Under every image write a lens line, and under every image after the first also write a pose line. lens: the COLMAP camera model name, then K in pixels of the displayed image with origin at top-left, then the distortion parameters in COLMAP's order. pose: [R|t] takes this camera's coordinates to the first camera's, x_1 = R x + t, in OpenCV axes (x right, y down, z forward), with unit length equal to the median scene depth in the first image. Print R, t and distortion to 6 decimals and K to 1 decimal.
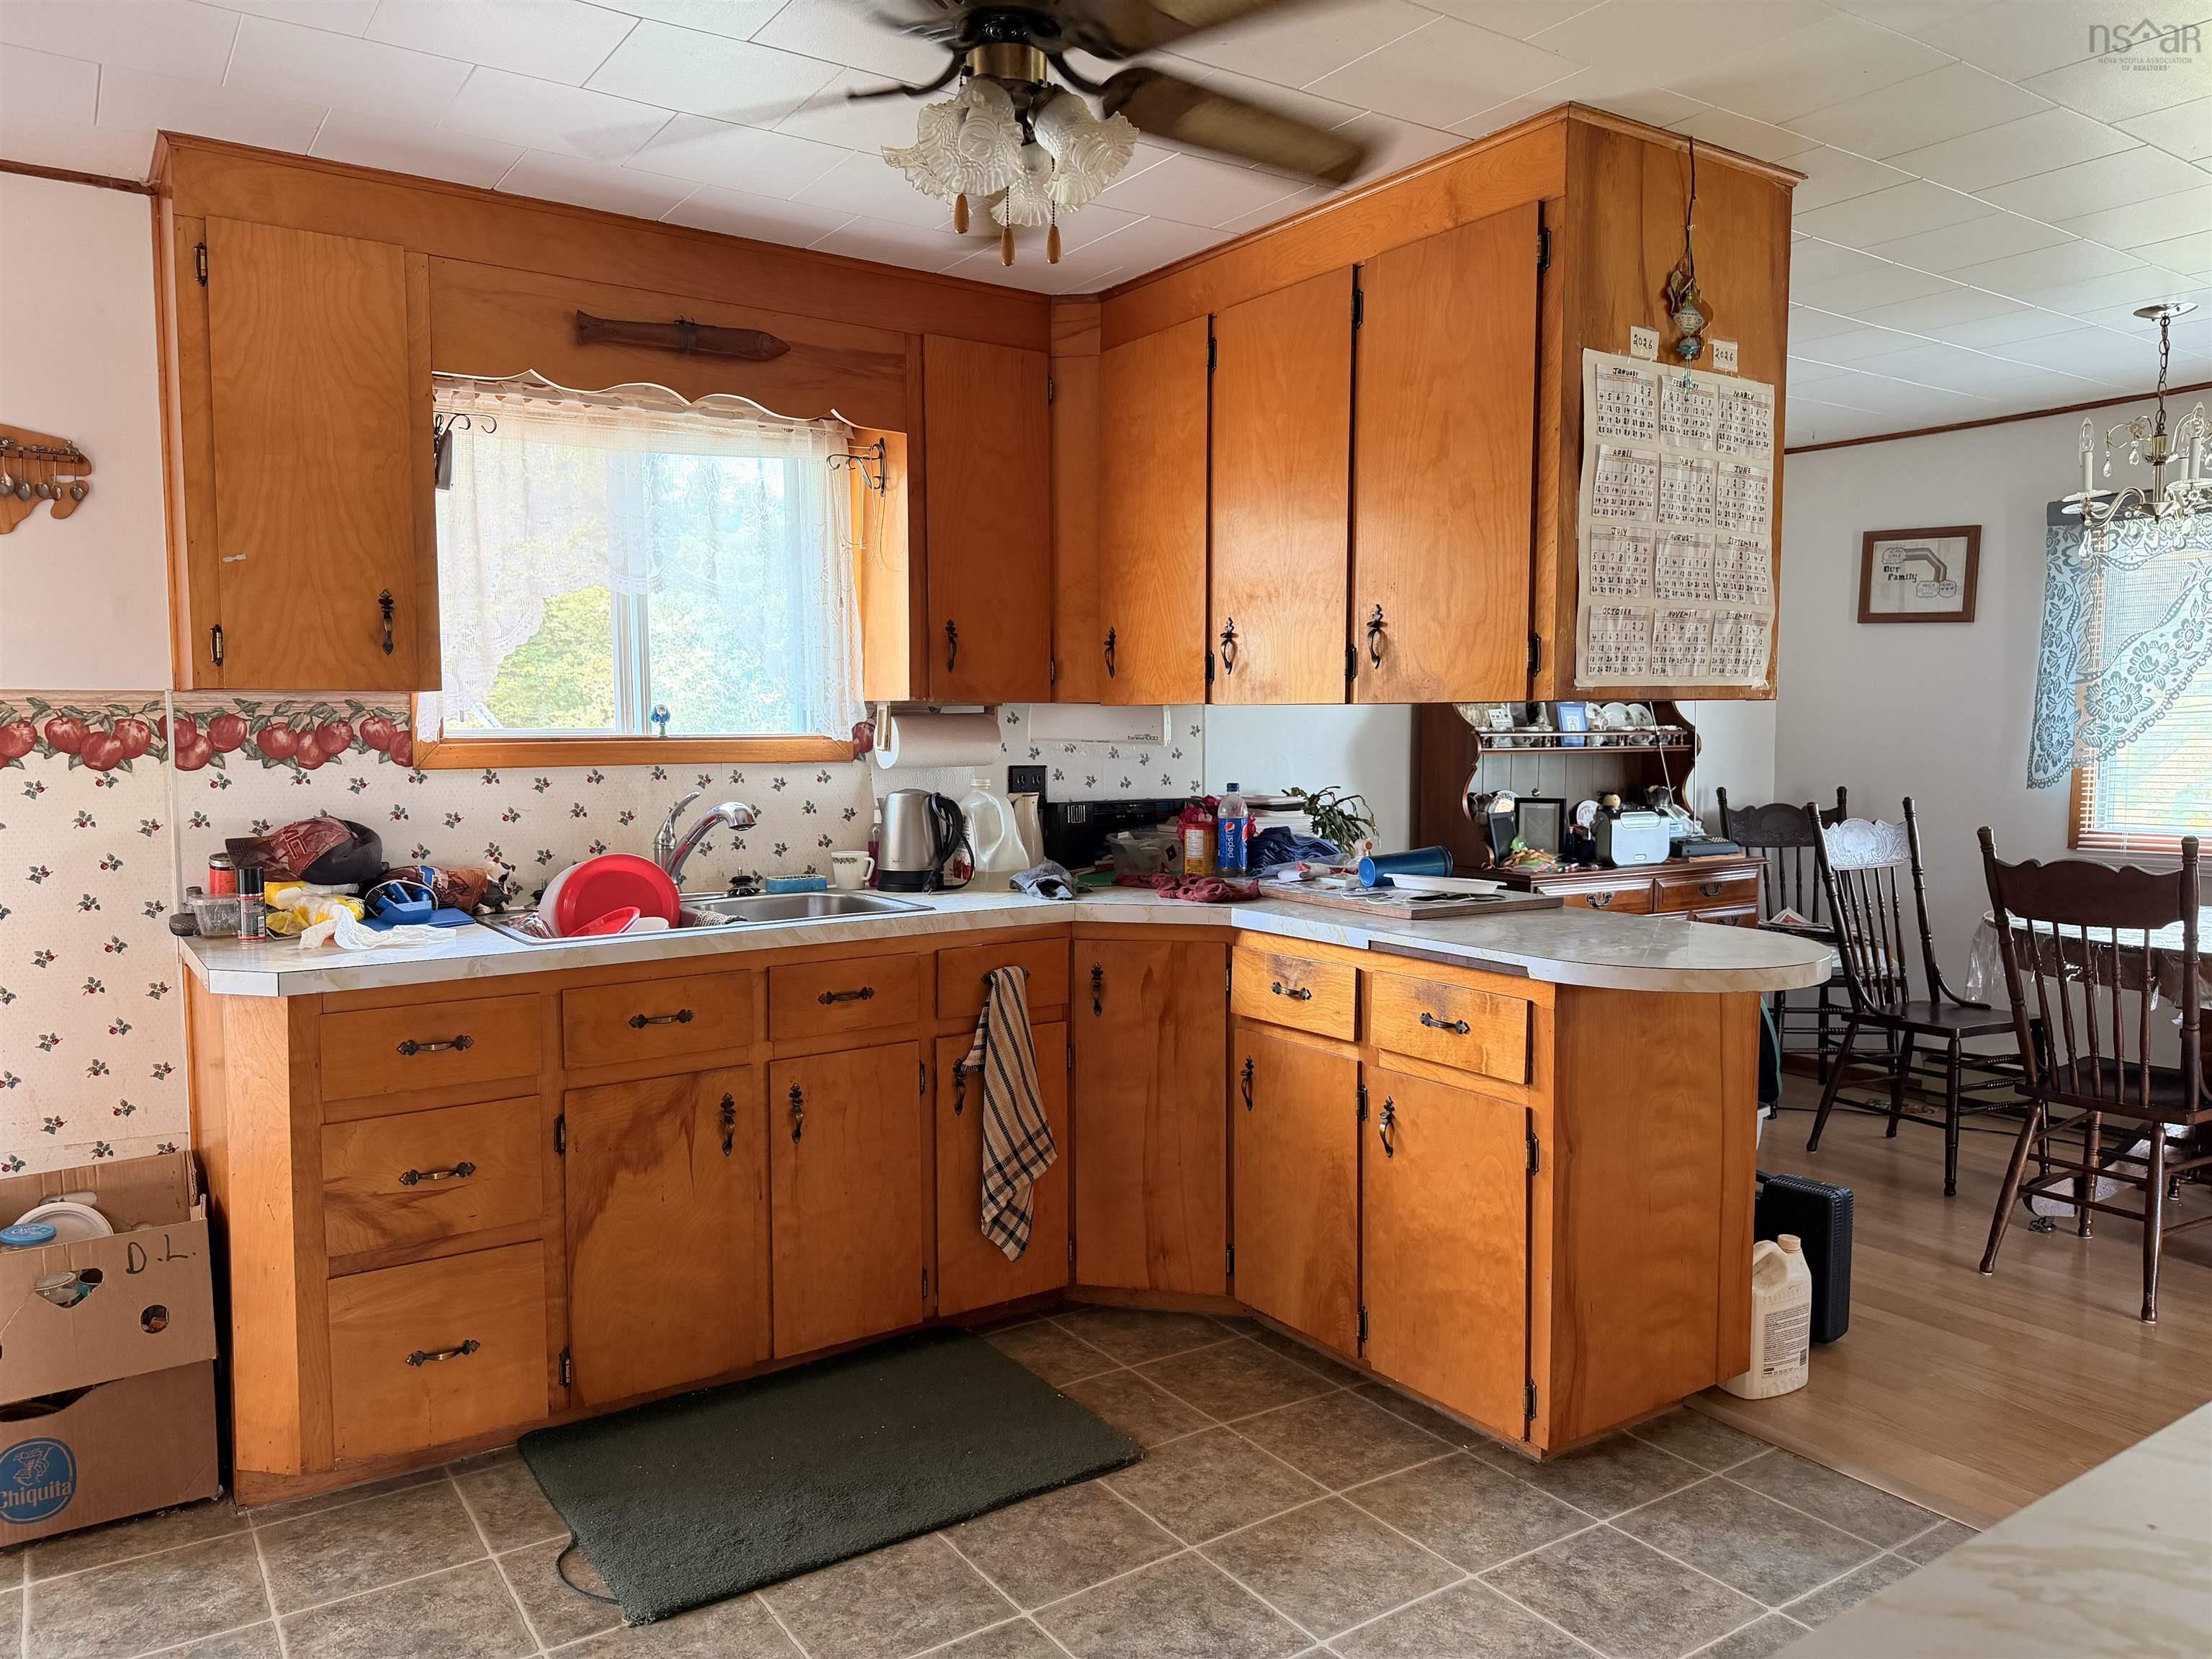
lens RADIAL K [[1606.1, 0, 1152.5], [0, 1606.1, 823.3], [0, 0, 1]] dist [0.176051, -0.174675]
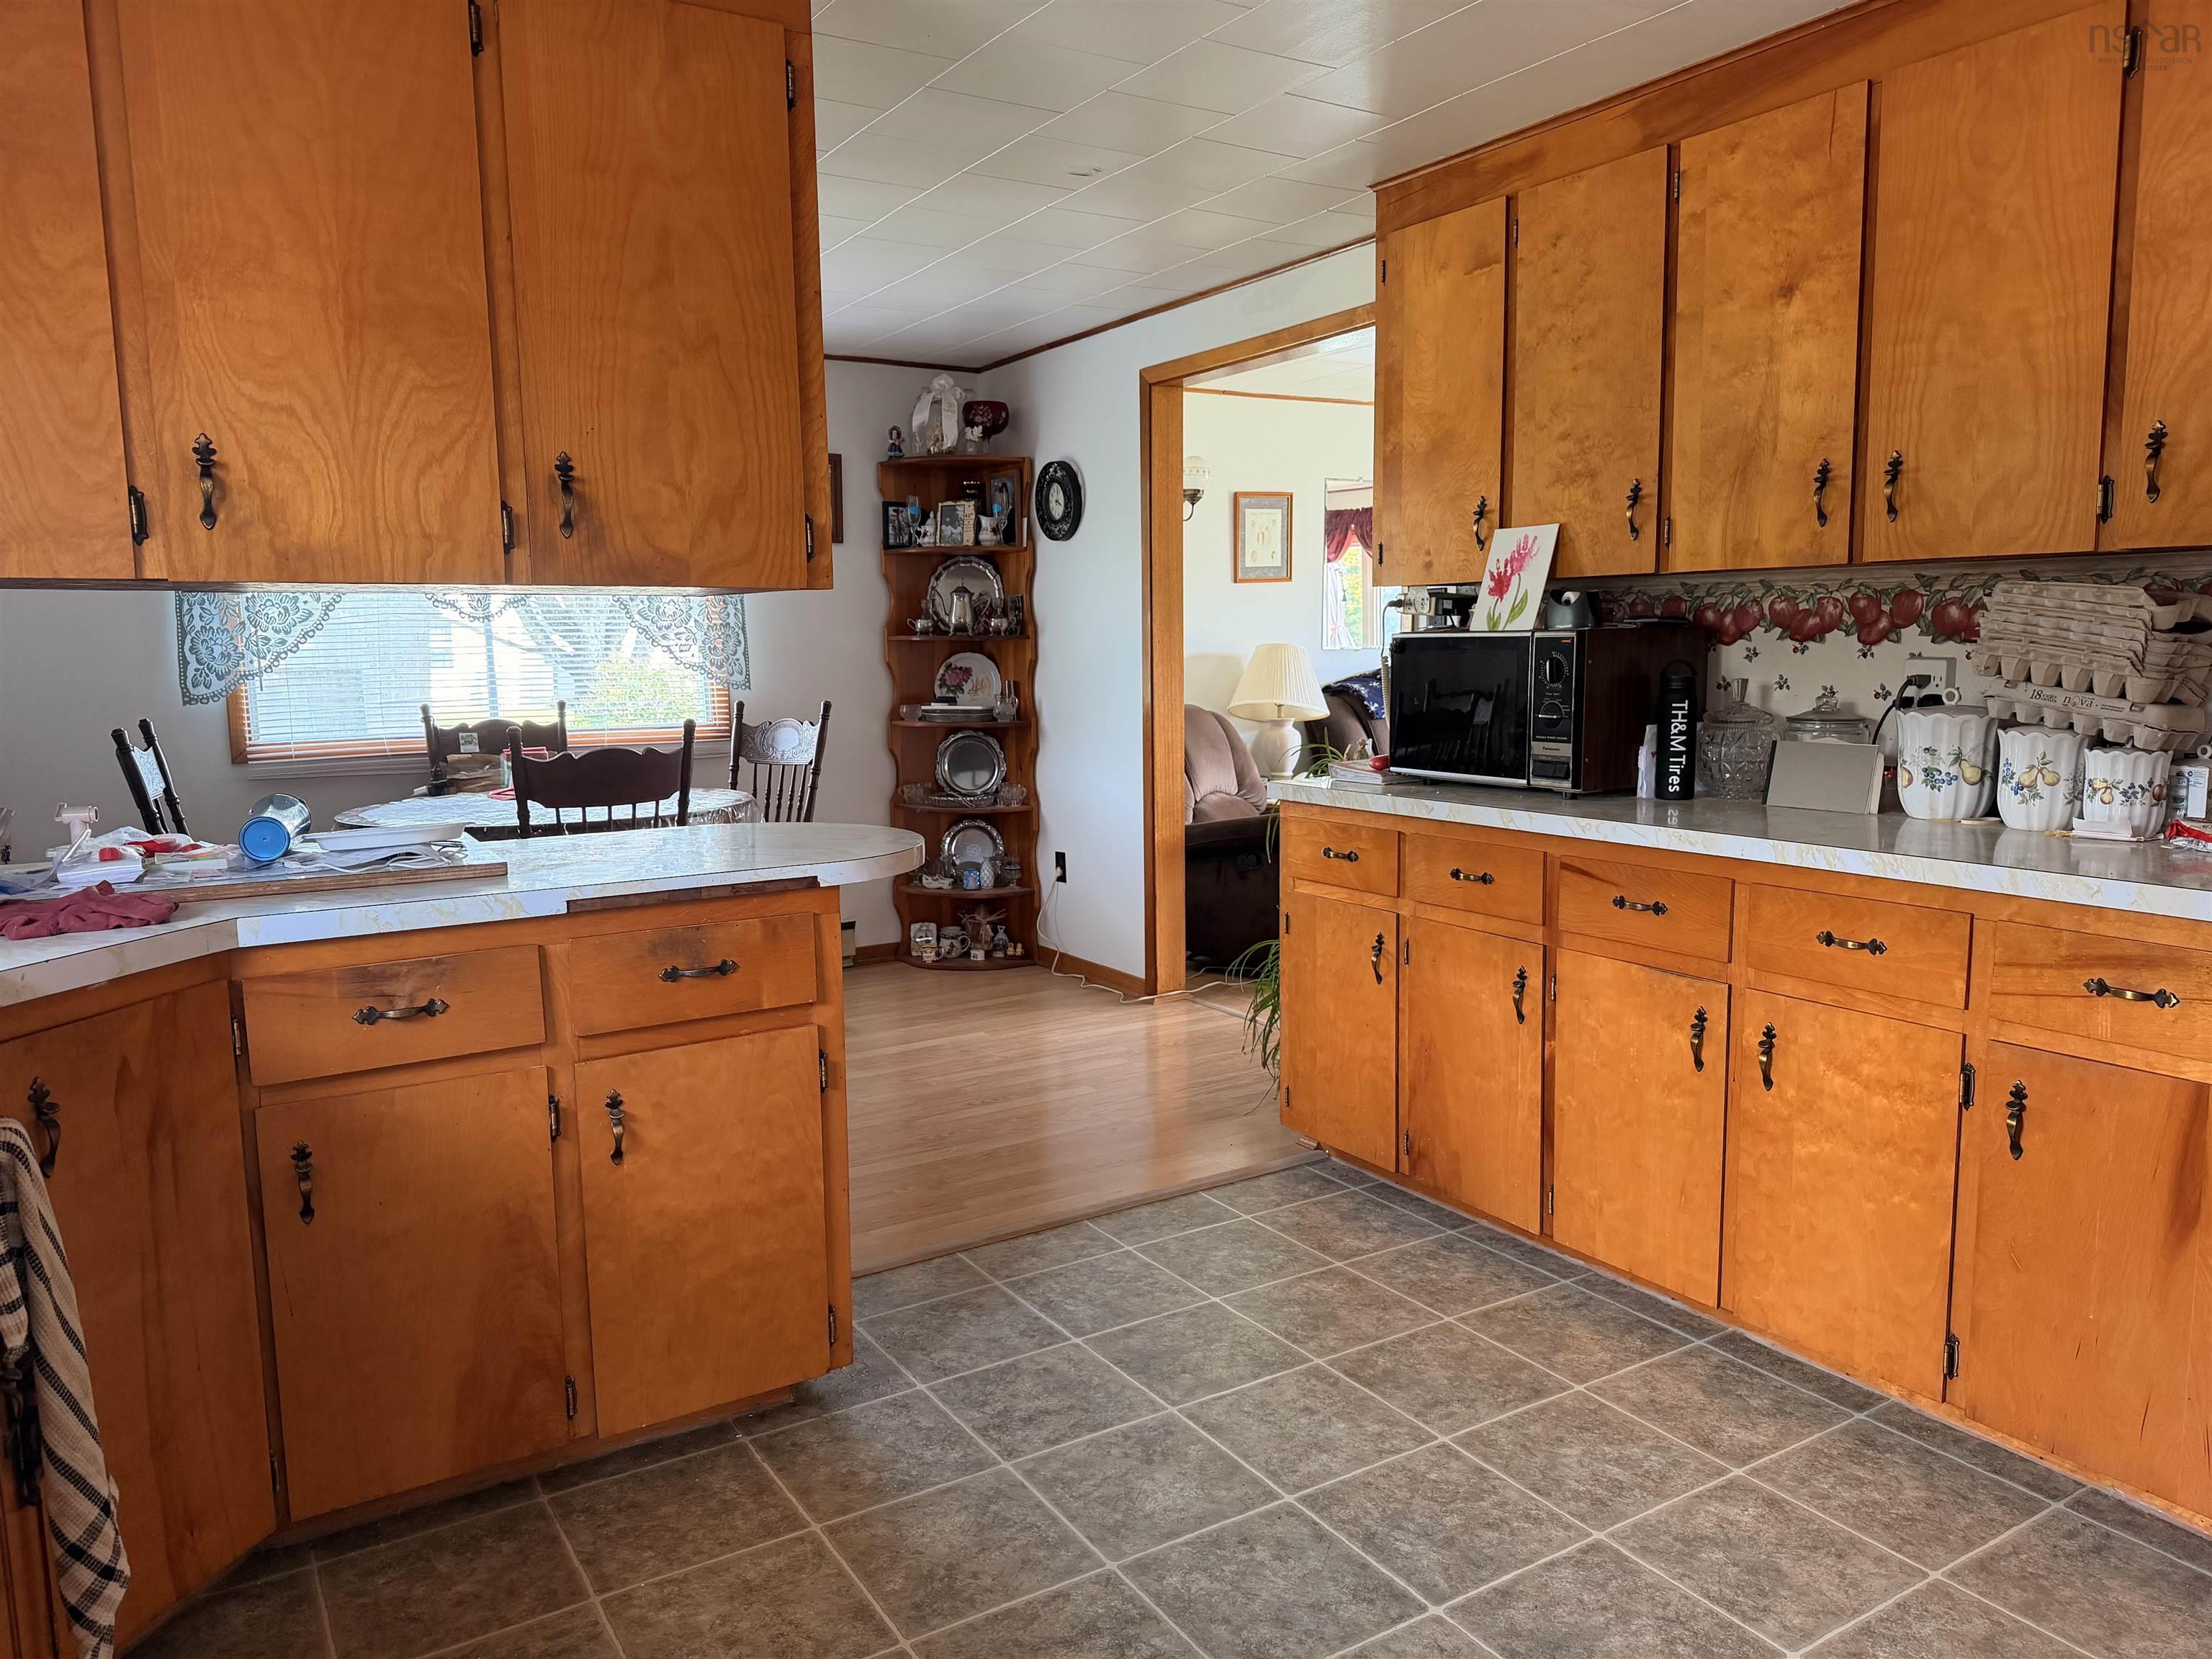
lens RADIAL K [[1558.2, 0, 1106.0], [0, 1558.2, 829.5], [0, 0, 1]] dist [0.128757, -0.145908]
pose [[0.072509, -0.127785, 0.989148, -0.544958], [0.082602, 0.989121, 0.121726, -0.029111], [-0.993941, 0.072880, 0.082275, 0.646796]]
